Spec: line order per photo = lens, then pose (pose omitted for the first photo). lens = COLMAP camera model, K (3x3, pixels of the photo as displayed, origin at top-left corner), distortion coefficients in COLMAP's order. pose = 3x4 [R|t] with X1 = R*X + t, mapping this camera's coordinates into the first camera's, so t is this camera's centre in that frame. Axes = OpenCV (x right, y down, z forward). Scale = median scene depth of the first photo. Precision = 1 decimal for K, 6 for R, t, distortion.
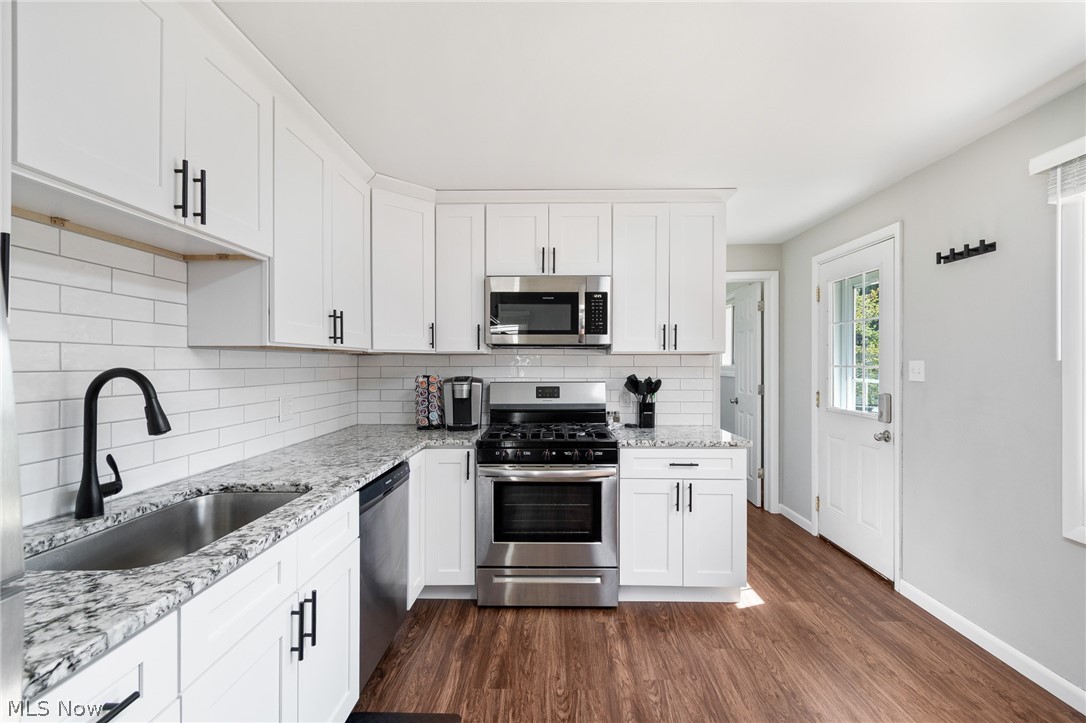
lens RADIAL K [[485.9, 0, 544.7], [0, 485.9, 366.8], [0, 0, 1]] dist [0.002693, -0.000228]
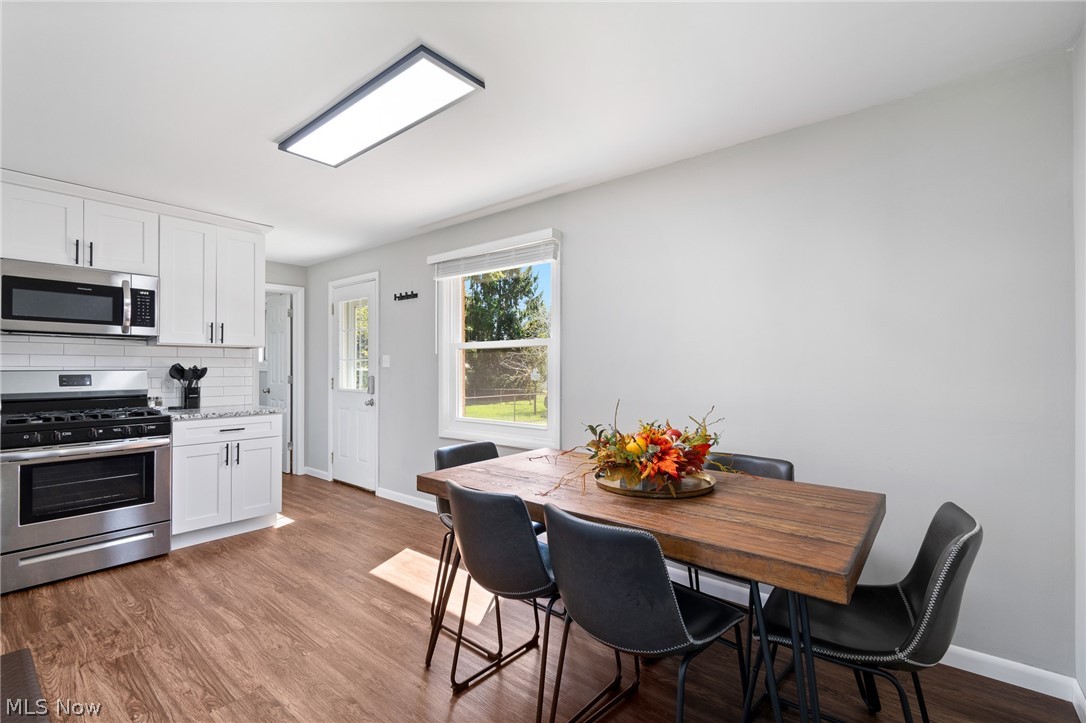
lens RADIAL K [[485.9, 0, 544.7], [0, 485.9, 366.8], [0, 0, 1]] dist [0.002693, -0.000228]
pose [[0.615346, 0.004106, 0.788247, -0.211478], [0.002896, 0.999968, -0.007469, 0.038230], [-0.788252, 0.006879, 0.615314, -0.437488]]
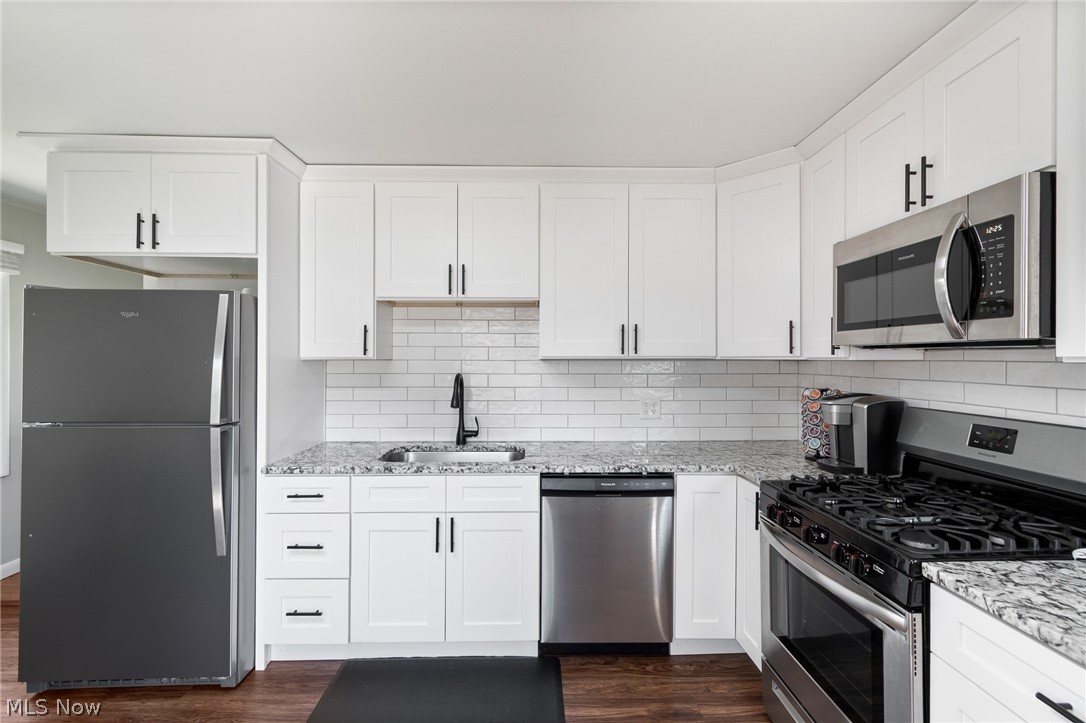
lens RADIAL K [[478.7, 0, 543.0], [0, 478.7, 361.5], [0, 0, 1]] dist [-0.001267, -0.000242]
pose [[0.051400, 0.003529, -0.998672, 0.516587], [-0.010056, 0.999945, 0.003015, -0.024813], [0.998627, 0.009888, 0.051433, 0.577344]]
